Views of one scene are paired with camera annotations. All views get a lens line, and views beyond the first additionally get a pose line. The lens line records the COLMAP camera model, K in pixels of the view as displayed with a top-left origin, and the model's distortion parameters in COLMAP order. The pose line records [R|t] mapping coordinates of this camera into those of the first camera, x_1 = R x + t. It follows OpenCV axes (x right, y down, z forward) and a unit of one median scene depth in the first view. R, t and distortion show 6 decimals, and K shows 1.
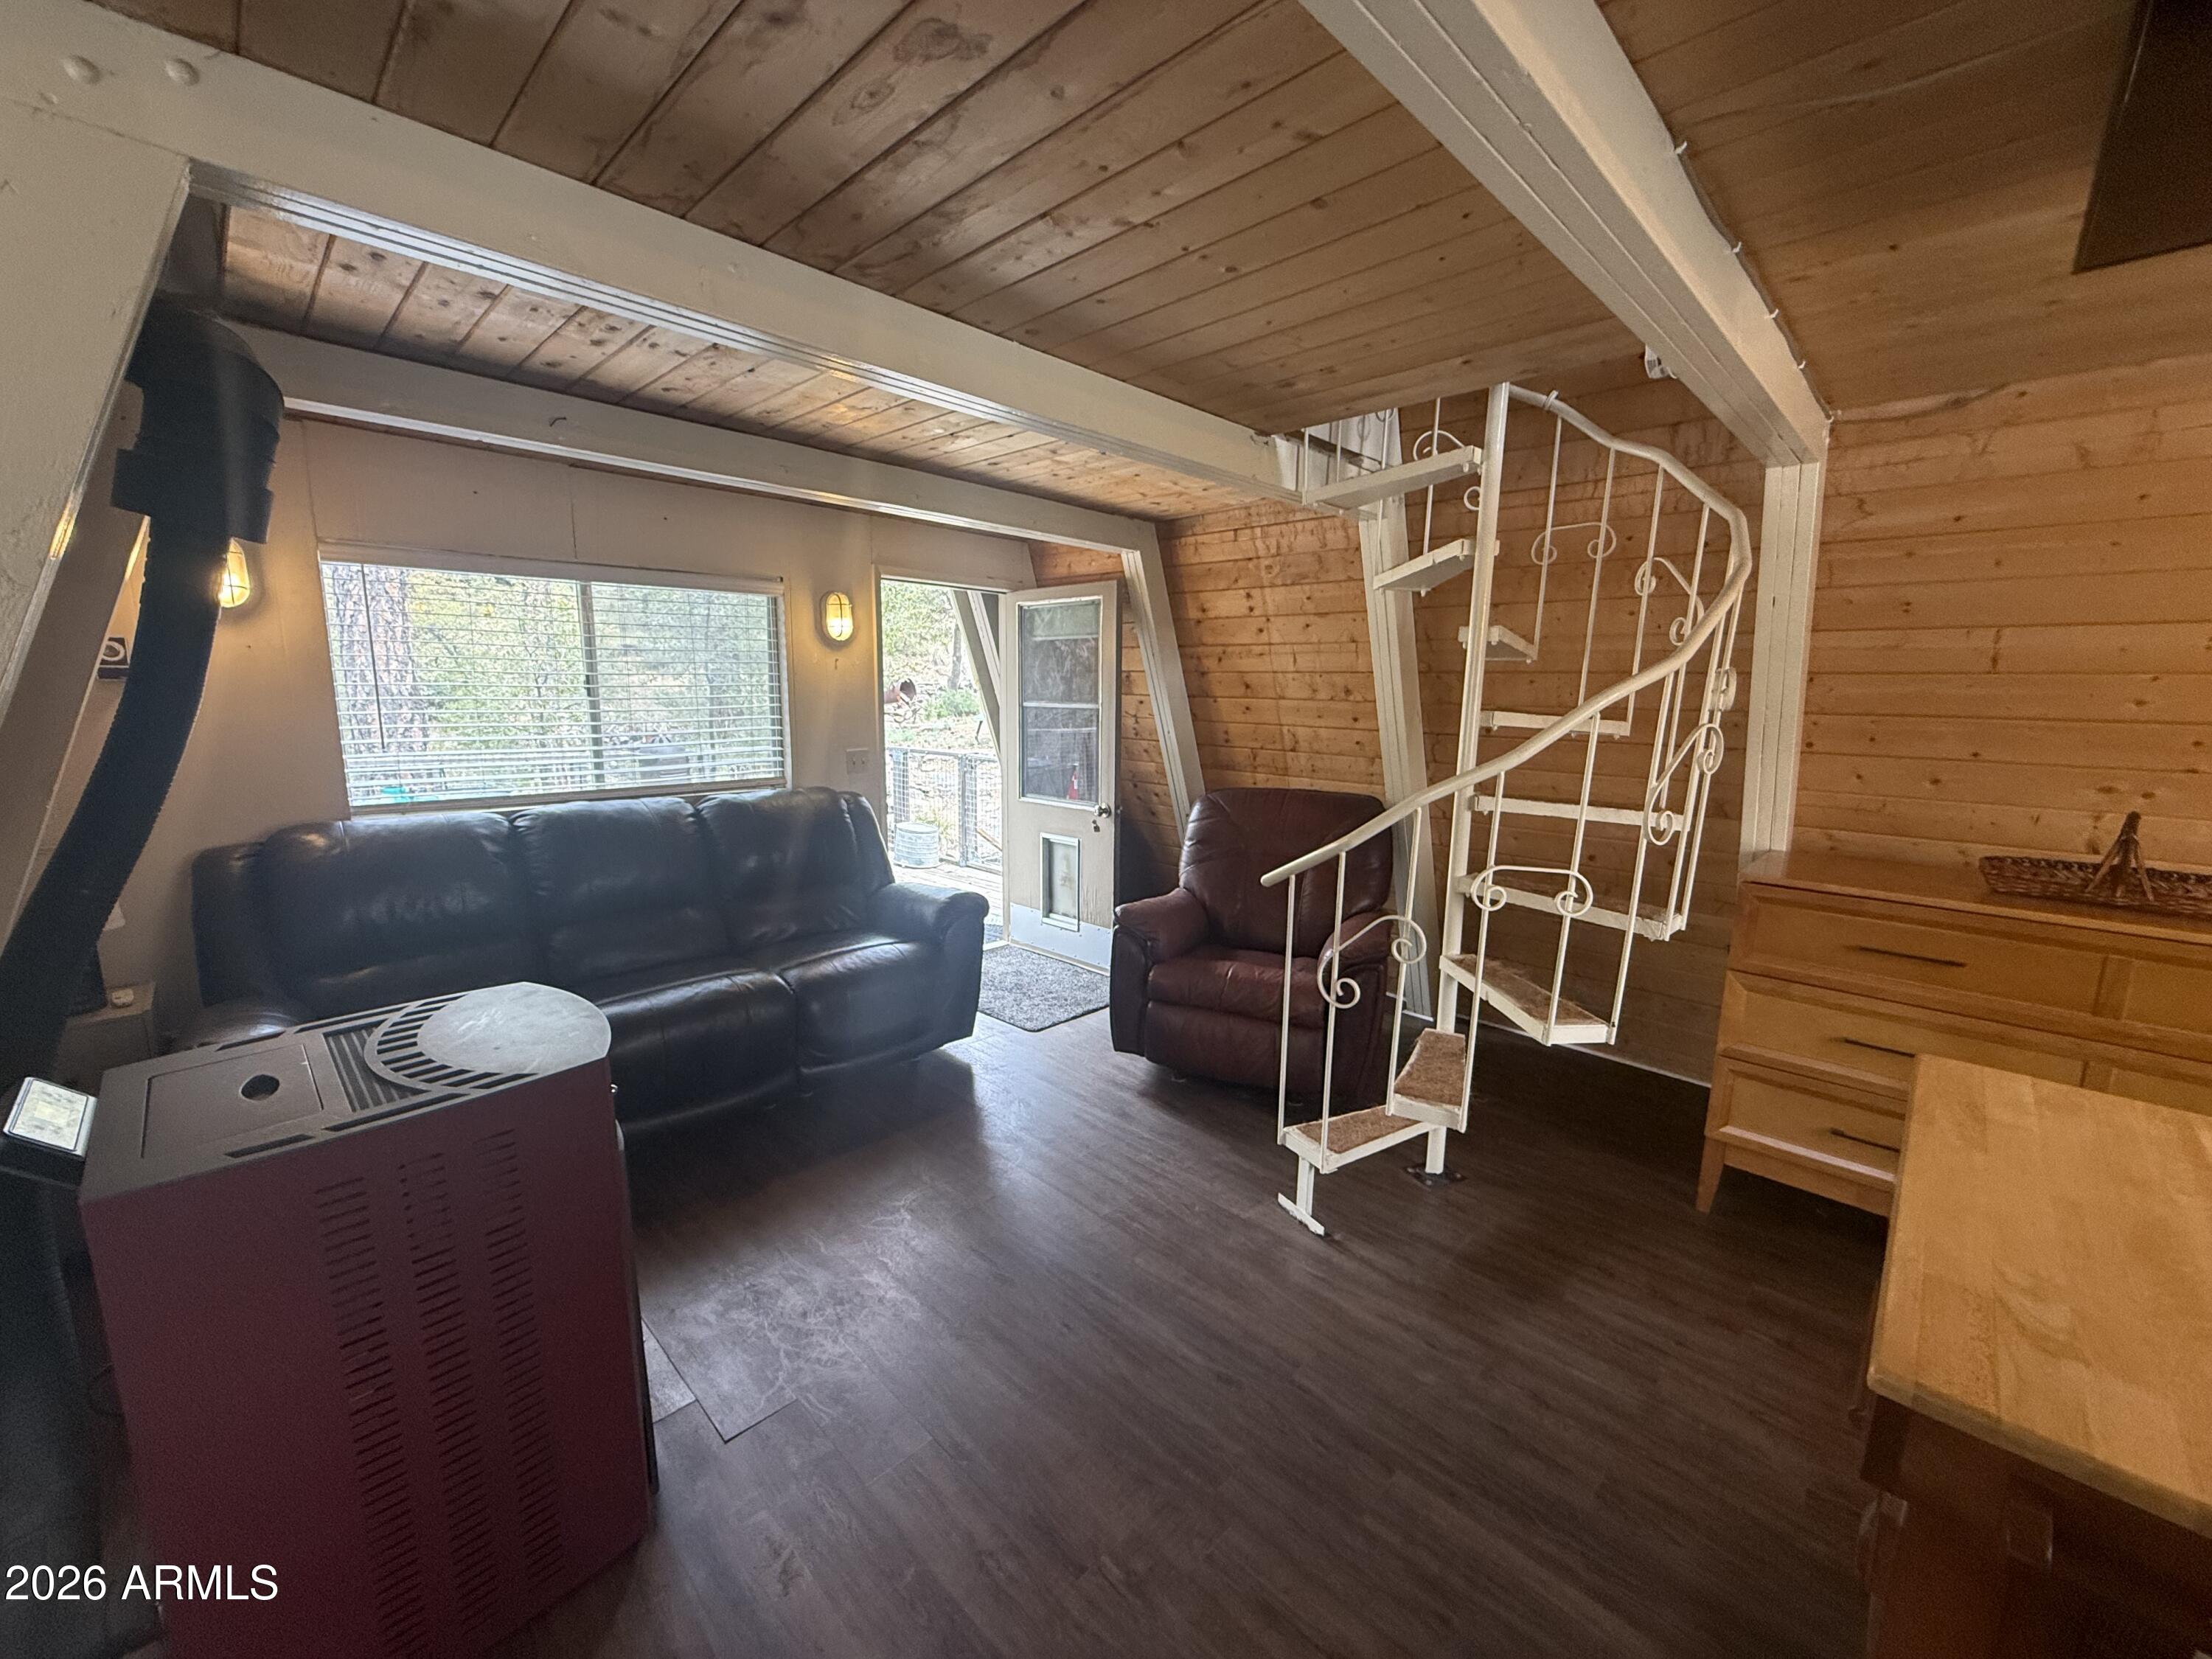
lens RADIAL K [[886.0, 0, 1095.6], [0, 886.0, 832.8], [0, 0, 1]] dist [0.000356, -0.000492]
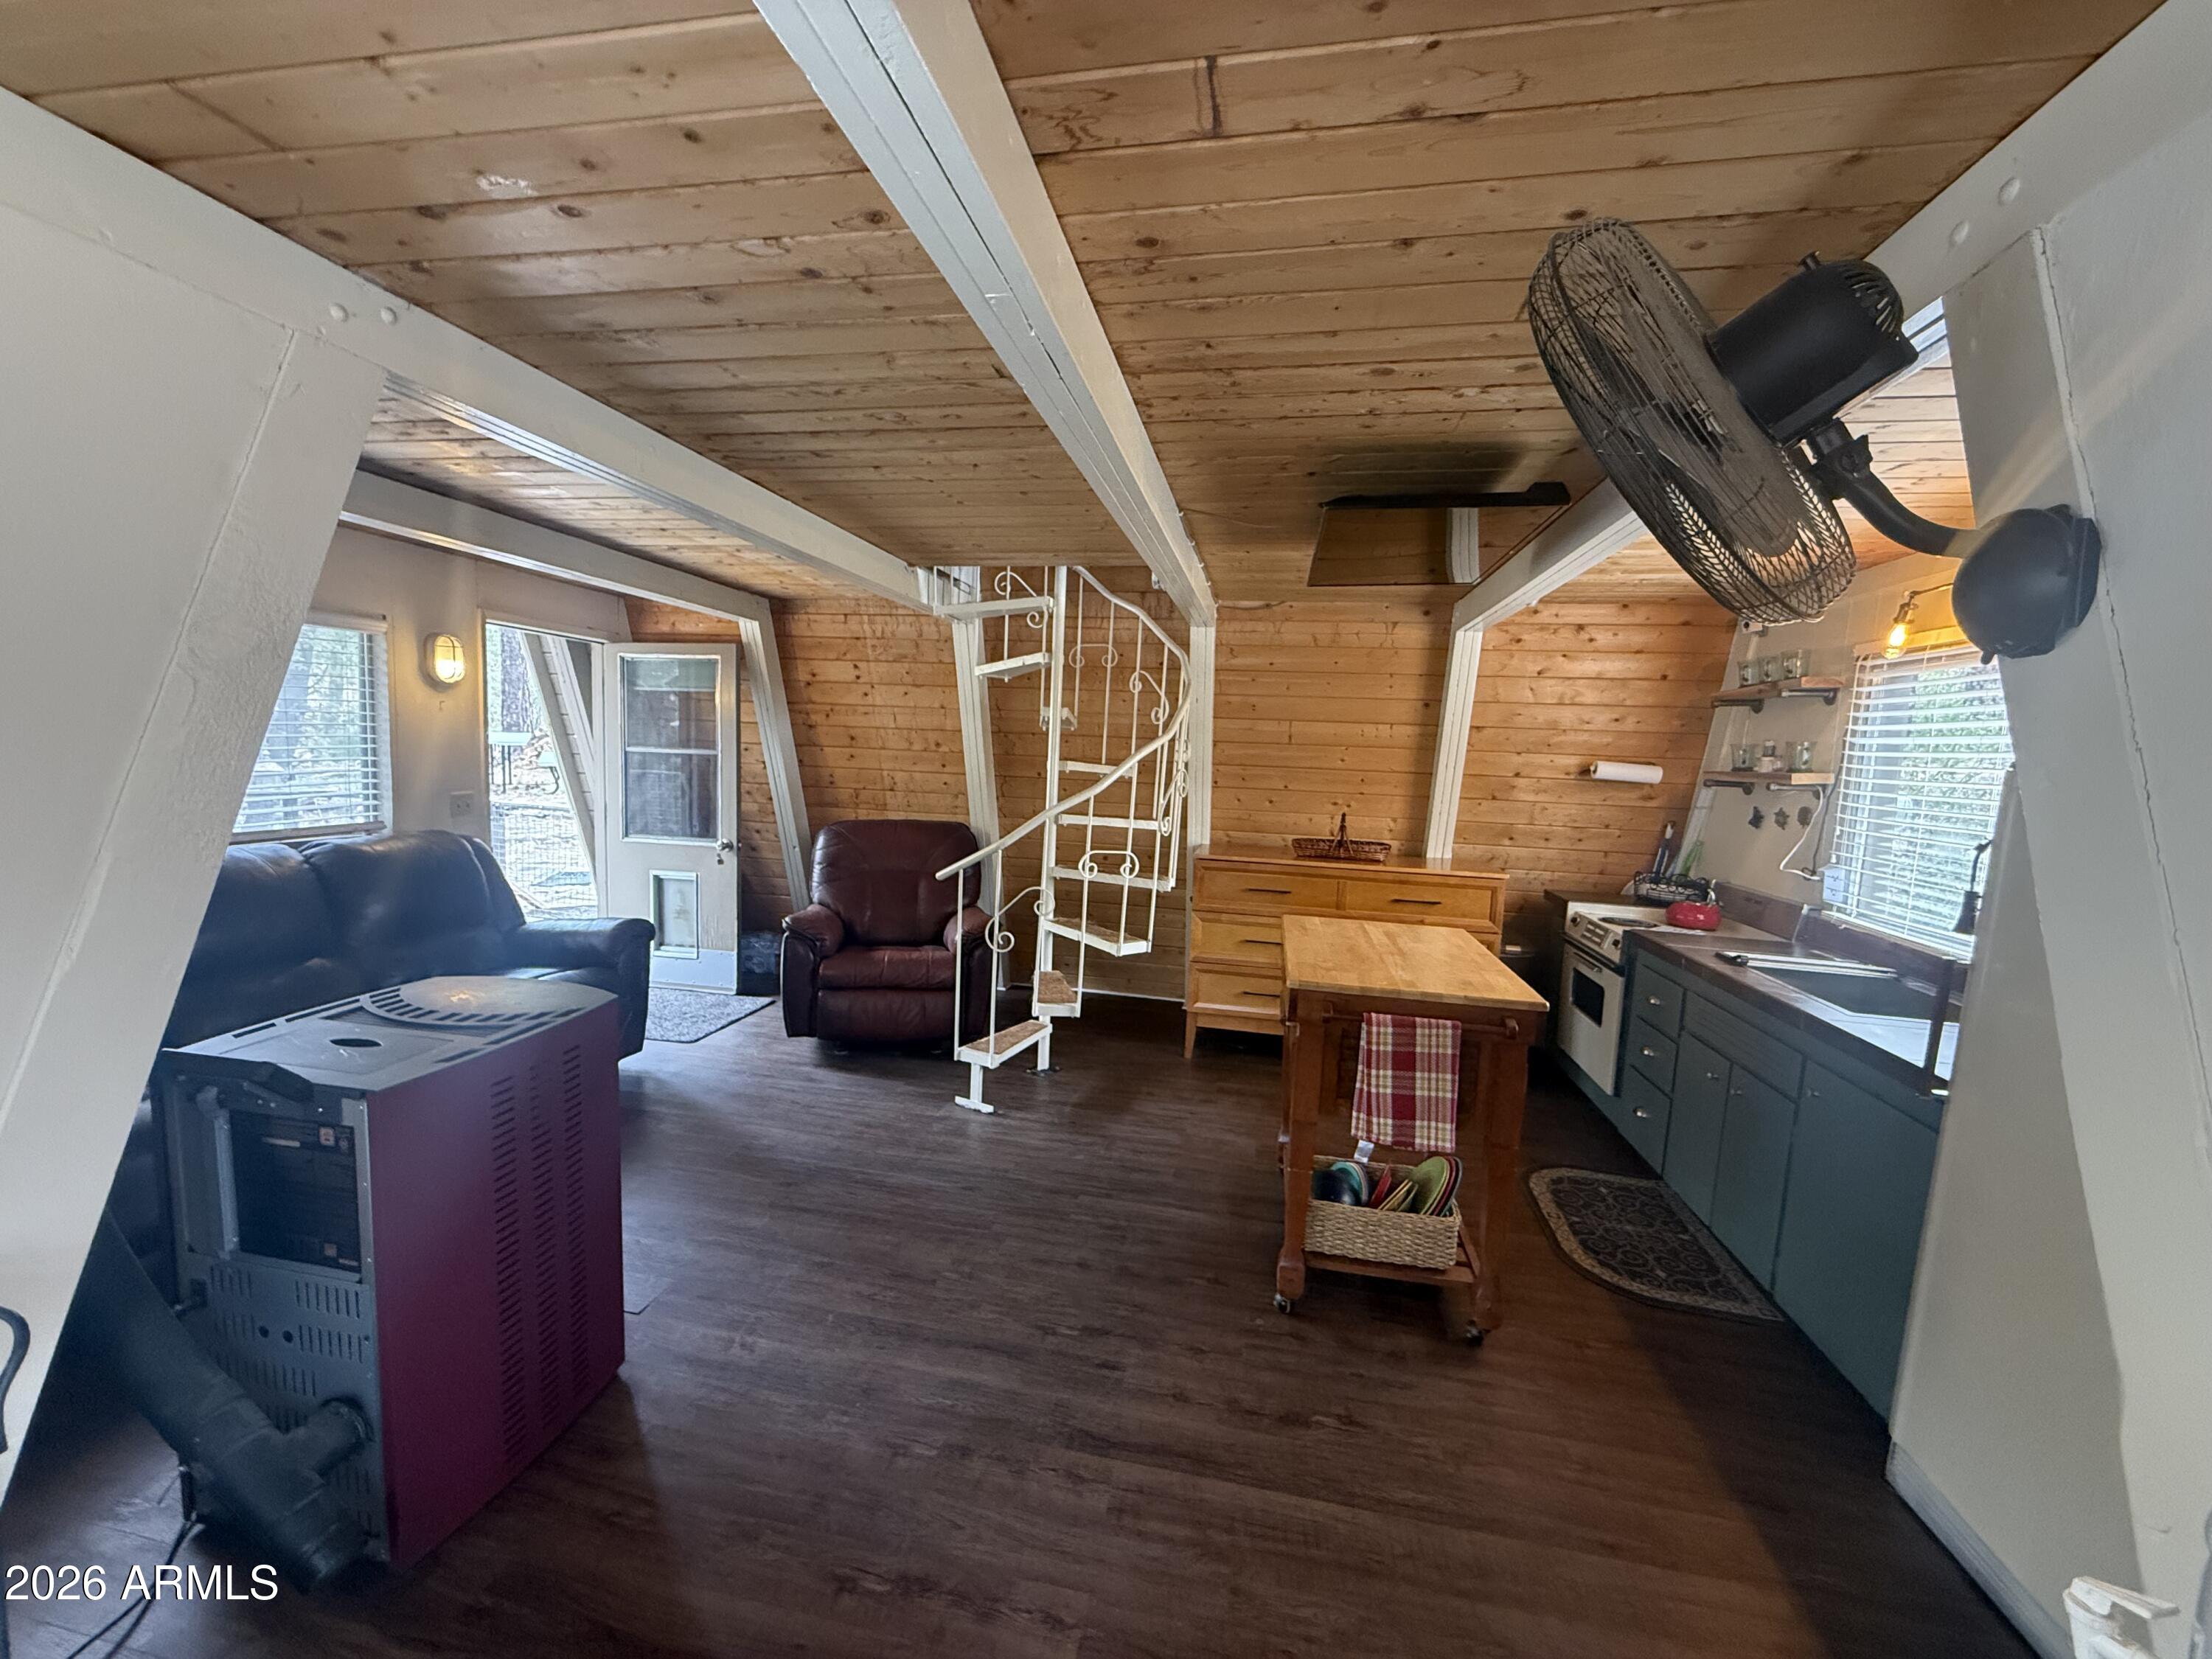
lens RADIAL K [[886.0, 0, 1104.8], [0, 886.0, 841.1], [0, 0, 1]] dist [0.000356, -0.000492]
pose [[0.830176, -0.039184, 0.556123, -0.363632], [0.063799, 0.997651, -0.024944, 0.047620], [-0.553839, 0.056188, 0.830726, -0.331949]]
